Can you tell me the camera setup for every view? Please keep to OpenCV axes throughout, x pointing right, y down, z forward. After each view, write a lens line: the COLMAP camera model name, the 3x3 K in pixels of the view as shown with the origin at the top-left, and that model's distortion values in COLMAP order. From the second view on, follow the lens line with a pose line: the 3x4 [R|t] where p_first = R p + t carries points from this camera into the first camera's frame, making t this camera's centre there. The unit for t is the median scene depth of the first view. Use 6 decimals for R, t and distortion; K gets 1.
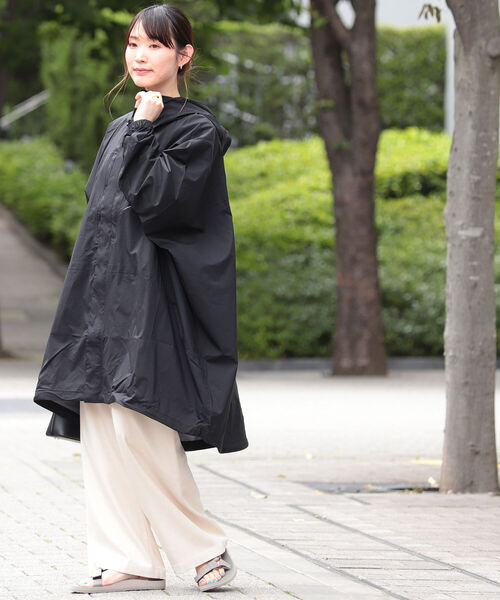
lens RADIAL K [[3529.0, 0, 250.0], [0, 3529.0, 300.0], [0, 0, 1]] dist [-0.828190, 11.531766]
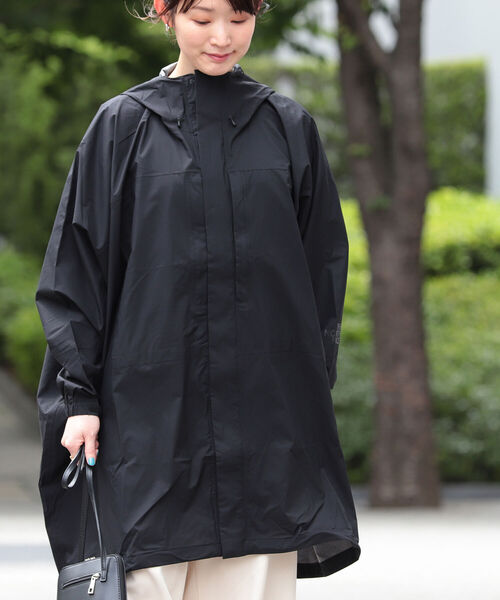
lens RADIAL K [[3611.4, 0, 250.0], [0, 3611.4, 300.0], [0, 0, 1]] dist [0.067340, -9.293157]
pose [[0.998782, -0.006229, 0.048939, -0.039535], [0.007956, 0.999349, -0.035181, 0.003603], [-0.048688, 0.035528, 0.998182, 0.221969]]
